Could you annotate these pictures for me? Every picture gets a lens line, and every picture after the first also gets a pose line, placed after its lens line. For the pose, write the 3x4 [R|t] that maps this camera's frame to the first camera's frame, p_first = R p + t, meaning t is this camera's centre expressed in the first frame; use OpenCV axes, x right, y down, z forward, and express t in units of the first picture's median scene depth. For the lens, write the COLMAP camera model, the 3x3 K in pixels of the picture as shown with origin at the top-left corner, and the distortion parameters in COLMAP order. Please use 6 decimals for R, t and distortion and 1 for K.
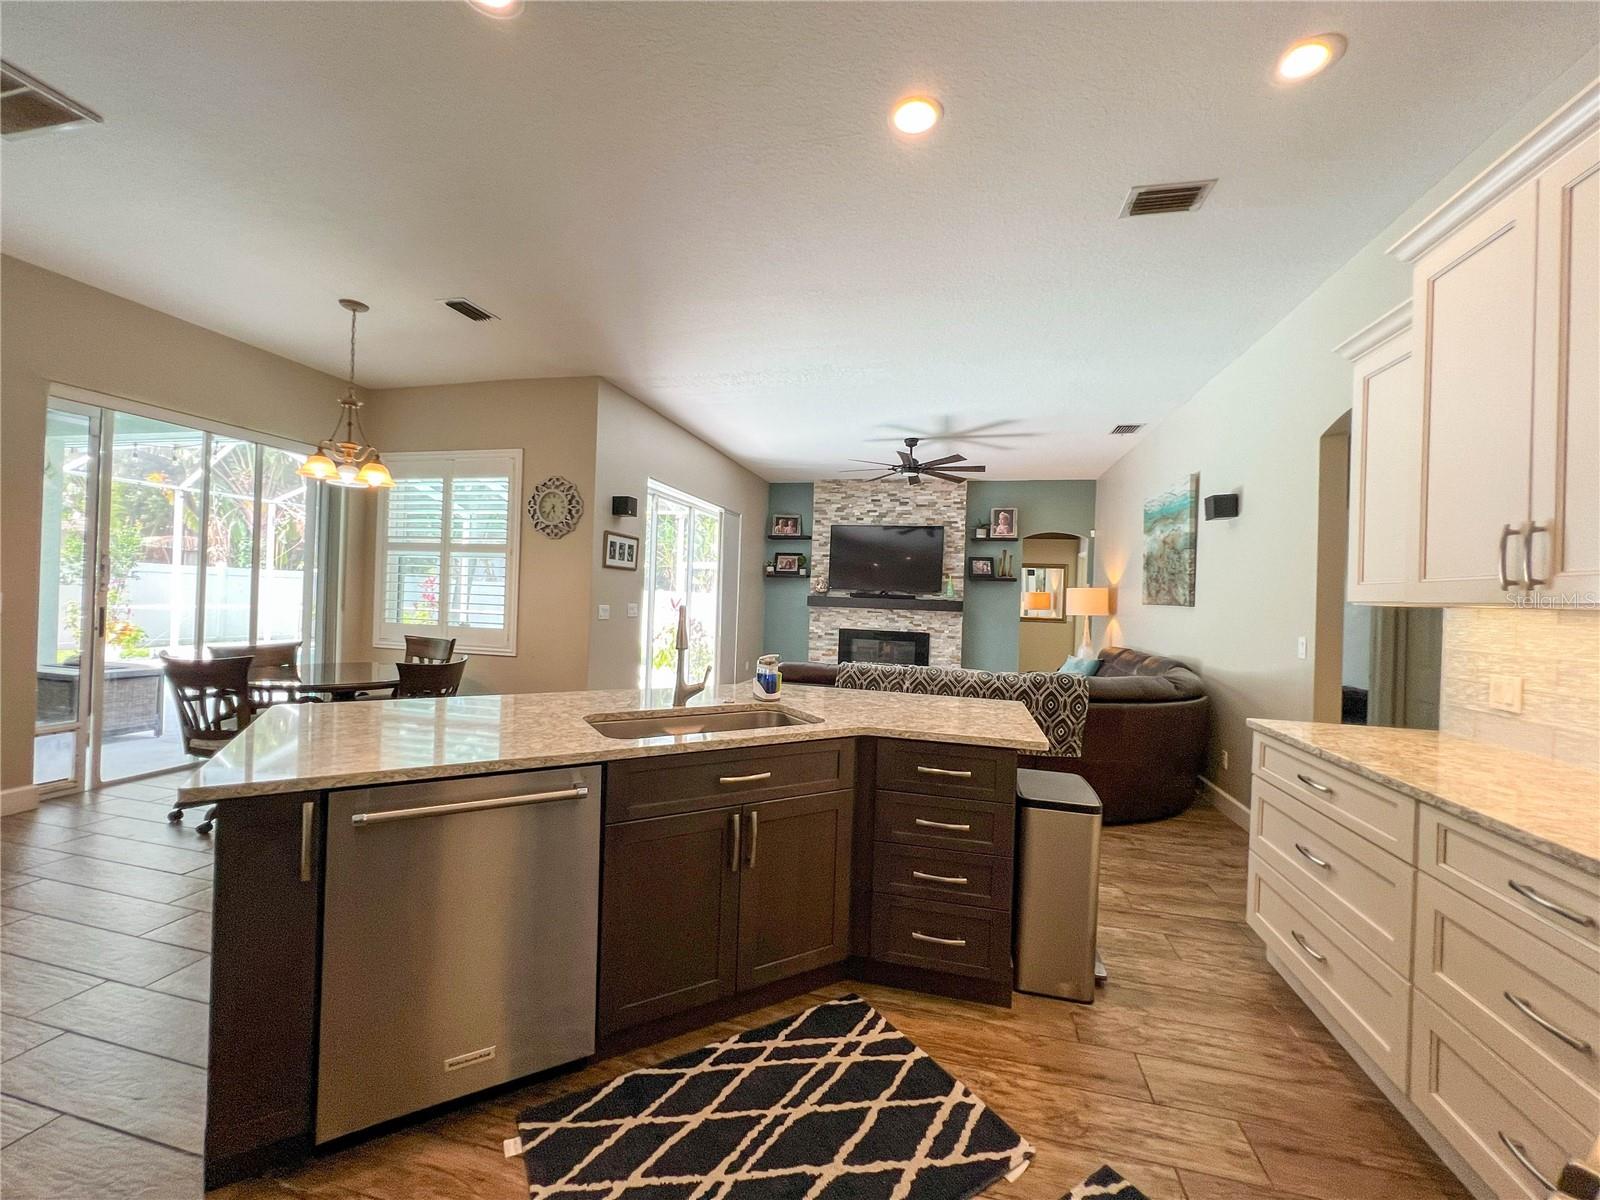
lens RADIAL K [[642.2, 0, 796.8], [0, 642.2, 597.2], [0, 0, 1]] dist [-0.005592, 0.002509]
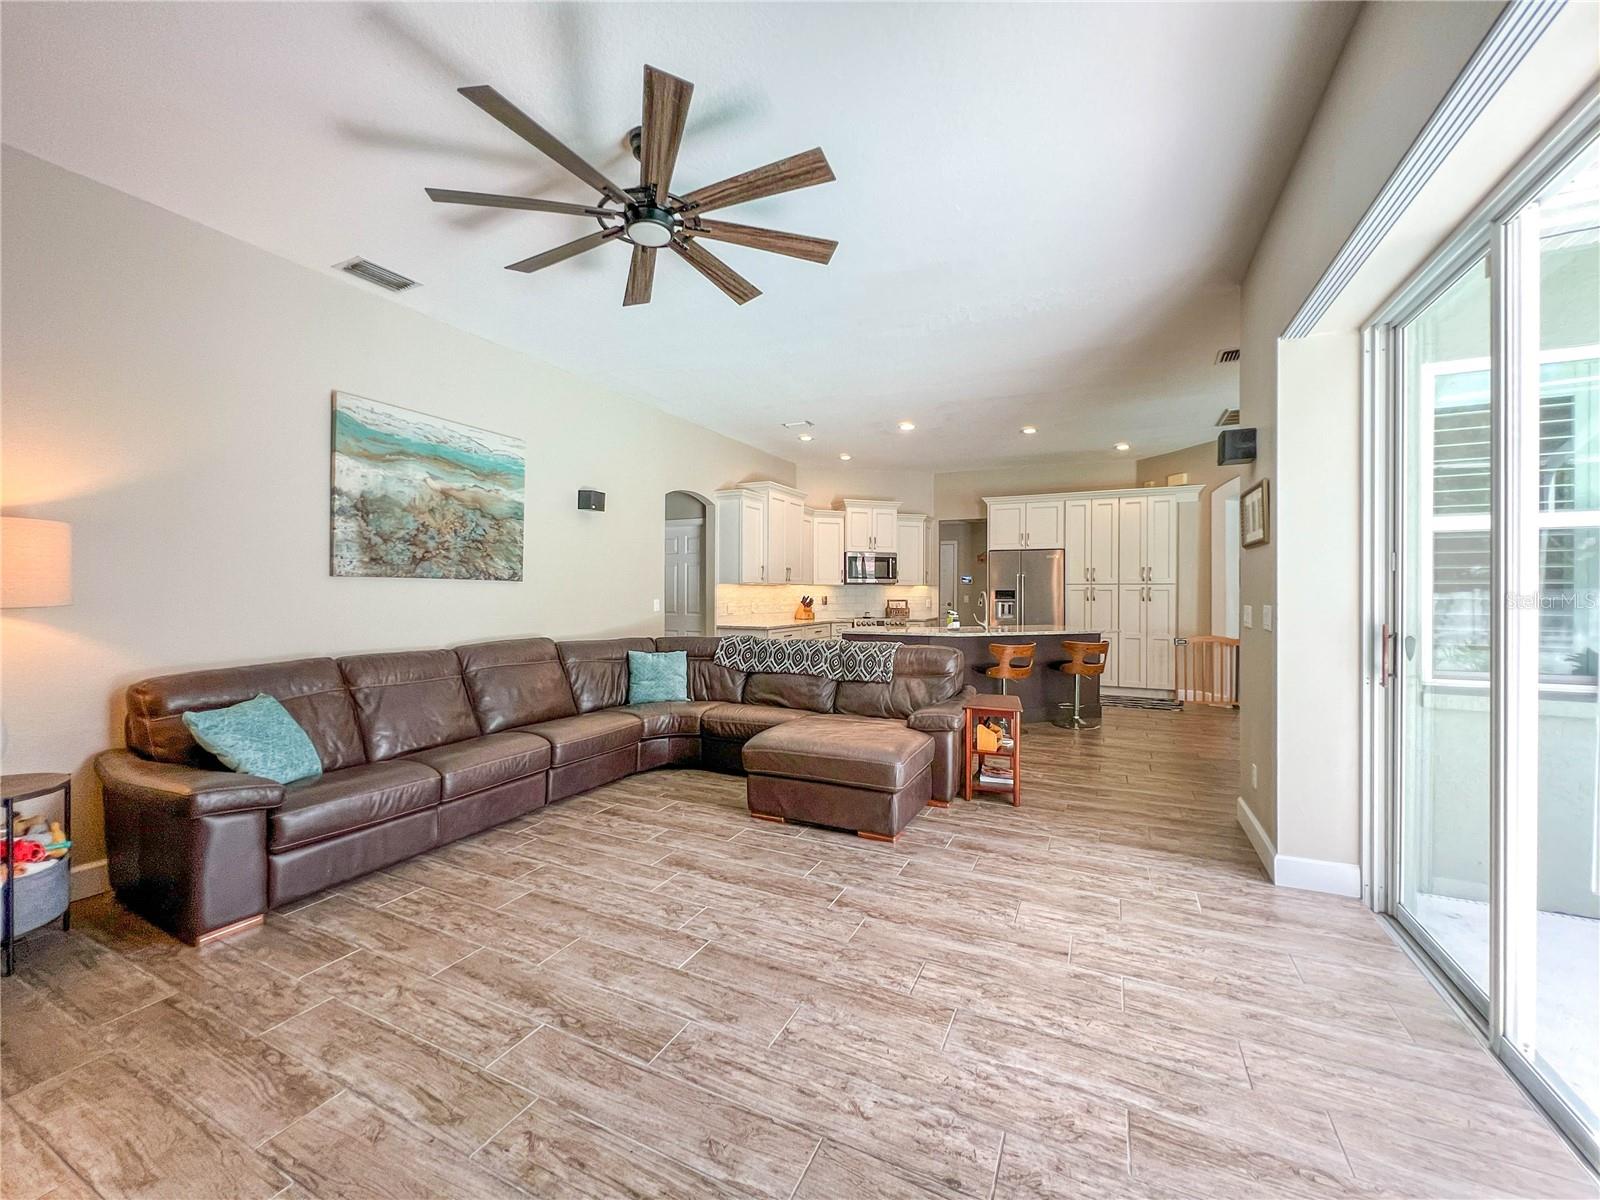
lens RADIAL K [[641.6, 0, 796.5], [0, 641.6, 596.8], [0, 0, 1]] dist [-0.003229, 0.001265]
pose [[-0.976780, -0.036238, 0.211158, 0.010430], [-0.033601, 0.999306, 0.016066, 0.006956], [-0.211594, 0.008598, -0.977320, 1.451833]]
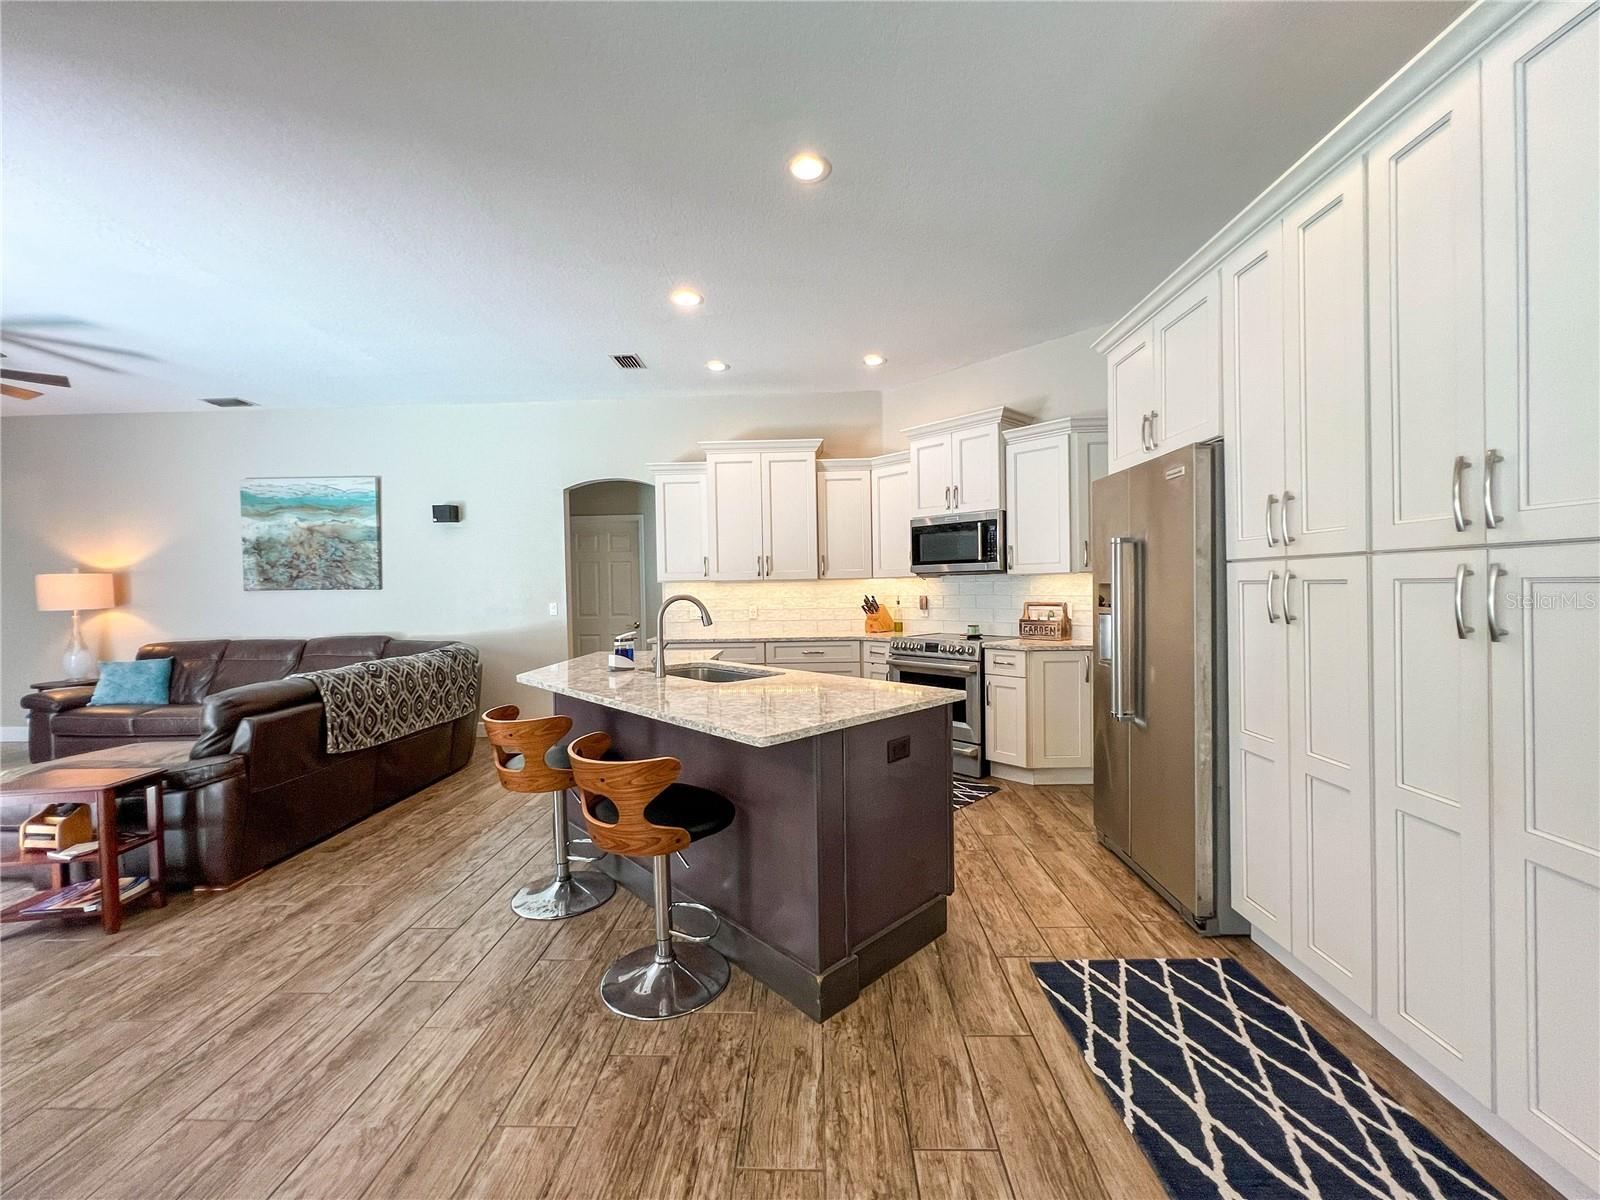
lens RADIAL K [[641.6, 0, 796.5], [0, 641.6, 596.8], [0, 0, 1]] dist [-0.003229, 0.001265]
pose [[-0.208488, -0.045731, 0.976955, -0.556957], [0.012143, 0.998708, 0.049340, -0.016461], [-0.977950, 0.022150, -0.207663, 0.387275]]
